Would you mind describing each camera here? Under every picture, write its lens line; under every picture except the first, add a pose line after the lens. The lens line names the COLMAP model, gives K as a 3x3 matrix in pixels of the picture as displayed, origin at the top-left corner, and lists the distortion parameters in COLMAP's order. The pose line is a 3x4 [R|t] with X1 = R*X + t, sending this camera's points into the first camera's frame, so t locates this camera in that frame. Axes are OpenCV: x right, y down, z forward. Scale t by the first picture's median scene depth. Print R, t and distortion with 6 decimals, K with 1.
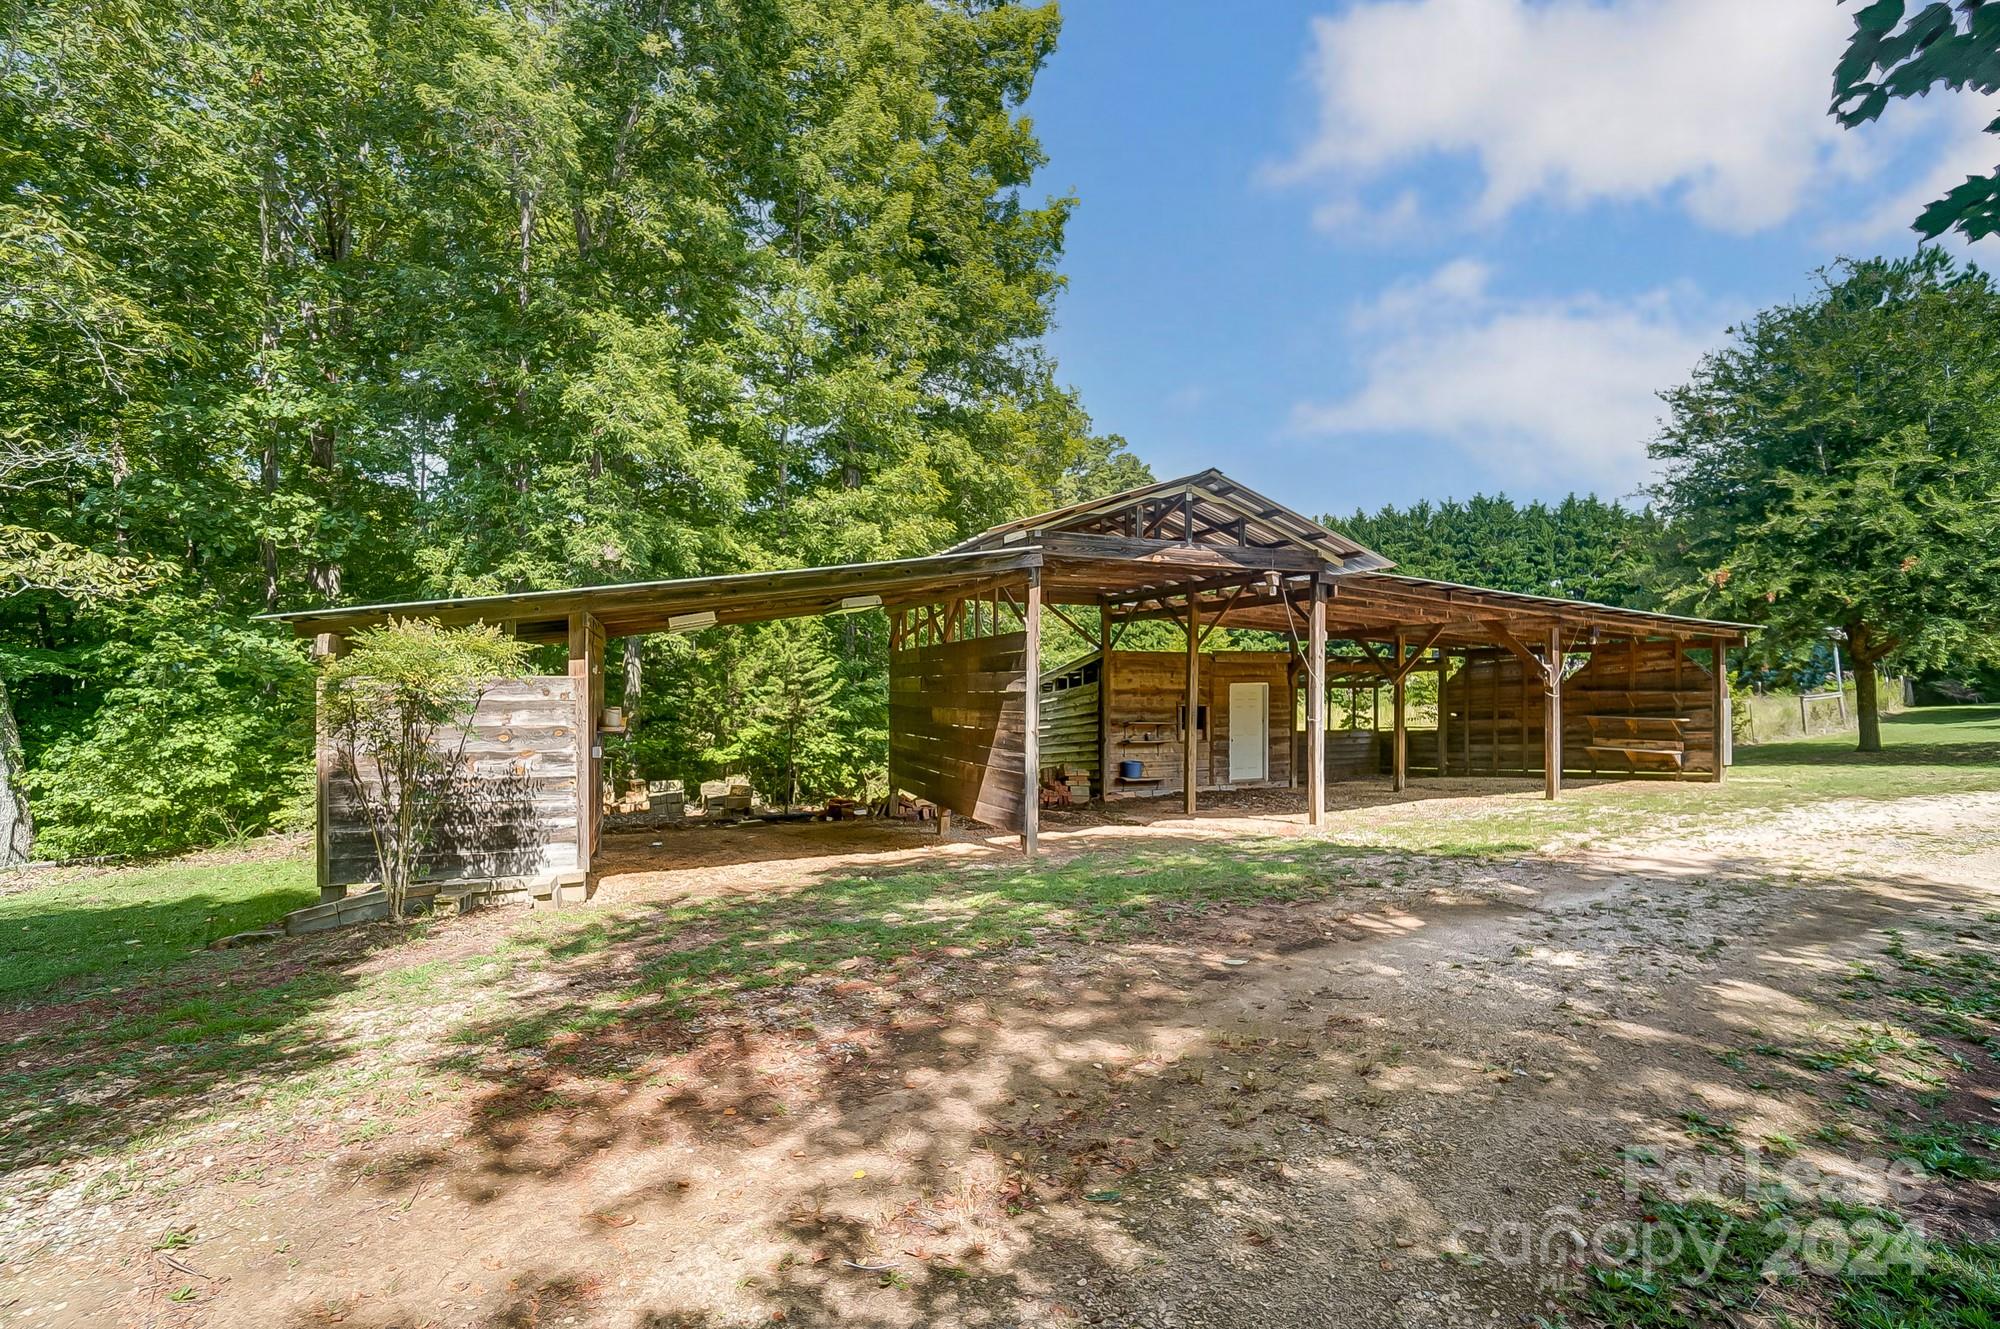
lens RADIAL K [[888.7, 0, 1000.6], [0, 888.7, 671.2], [0, 0, 1]] dist [-0.047693, 0.017244]
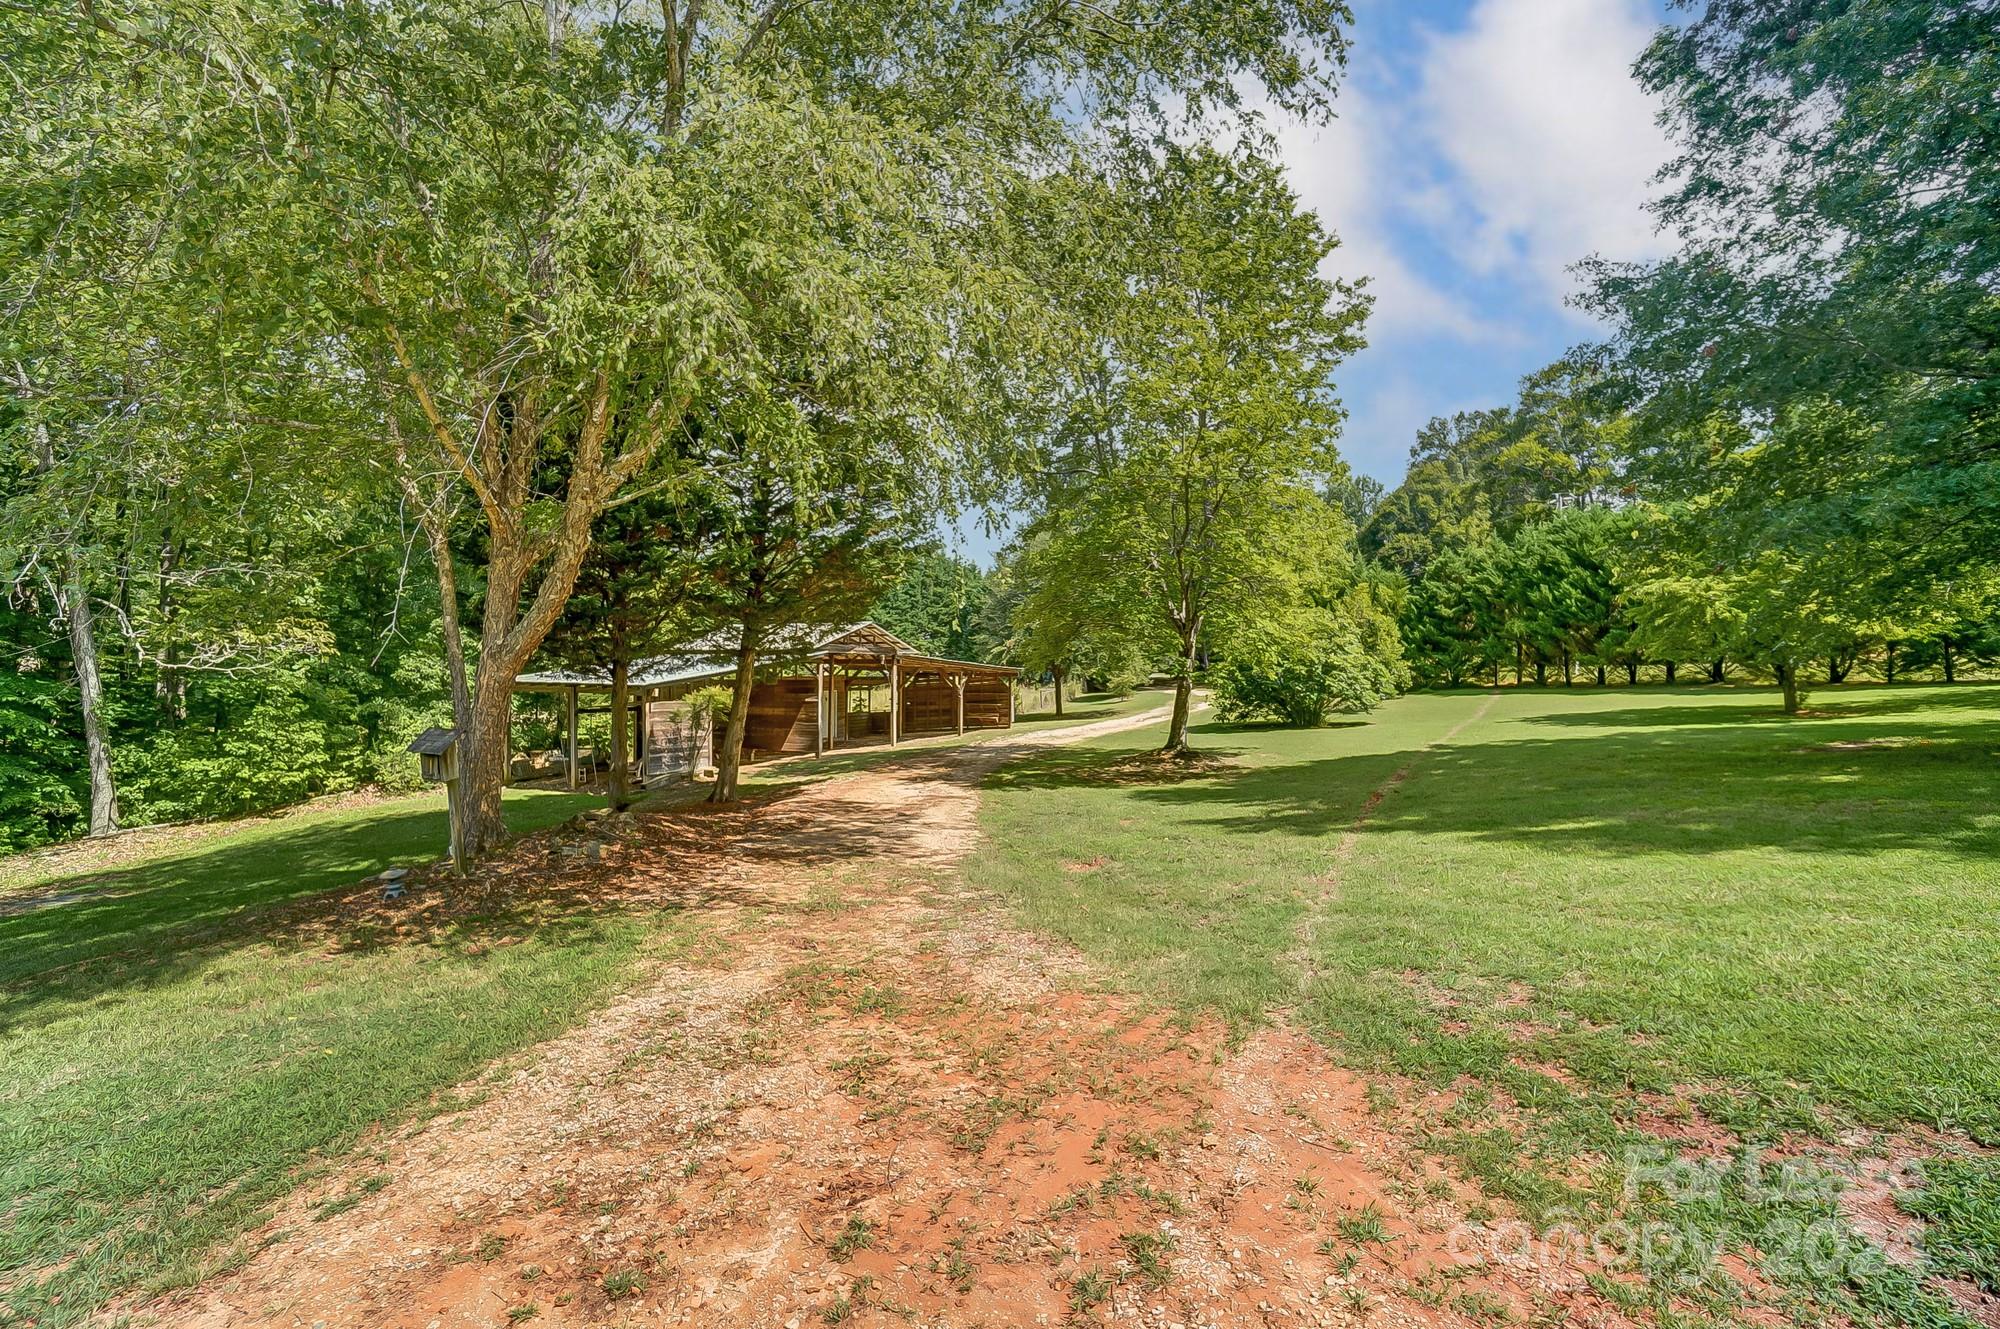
lens RADIAL K [[888.7, 0, 1000.1], [0, 888.7, 667.7], [0, 0, 1]] dist [-0.047693, 0.017244]
pose [[0.775252, 0.003606, 0.631642, -0.692267], [-0.012722, 0.999870, 0.009907, -0.063513], [-0.631524, -0.015716, 0.775197, -0.824121]]
